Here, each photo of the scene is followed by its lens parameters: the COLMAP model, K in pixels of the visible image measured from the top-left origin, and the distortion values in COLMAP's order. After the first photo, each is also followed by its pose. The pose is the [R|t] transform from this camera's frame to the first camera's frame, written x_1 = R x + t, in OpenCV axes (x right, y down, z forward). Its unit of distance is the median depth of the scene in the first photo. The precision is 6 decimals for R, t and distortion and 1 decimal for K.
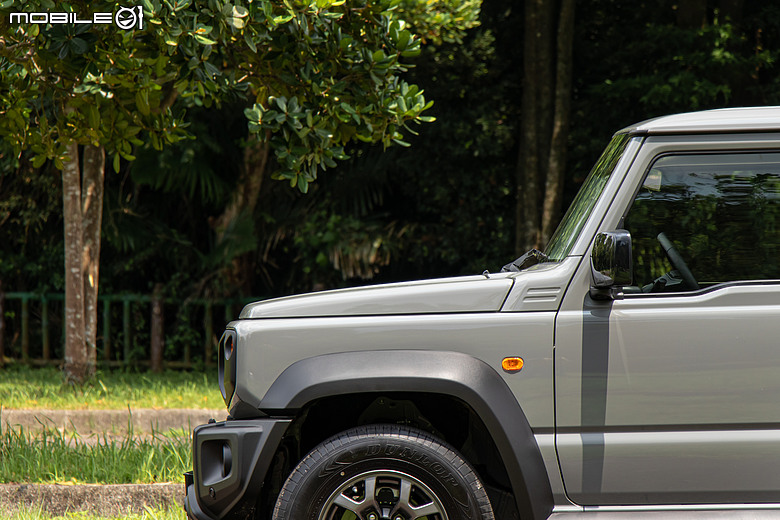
lens RADIAL K [[4856.0, 0, 390.0], [0, 4856.0, 260.0], [0, 0, 1]] dist [0.261873, -5.422906]
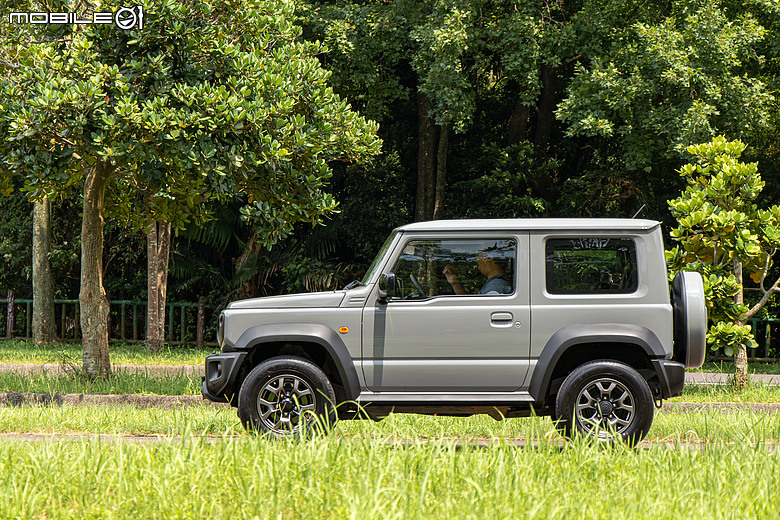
lens RADIAL K [[3102.6, 0, 390.0], [0, 3102.6, 260.0], [0, 0, 1]] dist [0.128736, 2.564989]
pose [[0.999832, 0.014272, 0.011492, 0.016620], [-0.014180, 0.999867, -0.008034, -0.000198], [-0.011606, 0.007870, 0.999902, -0.266326]]
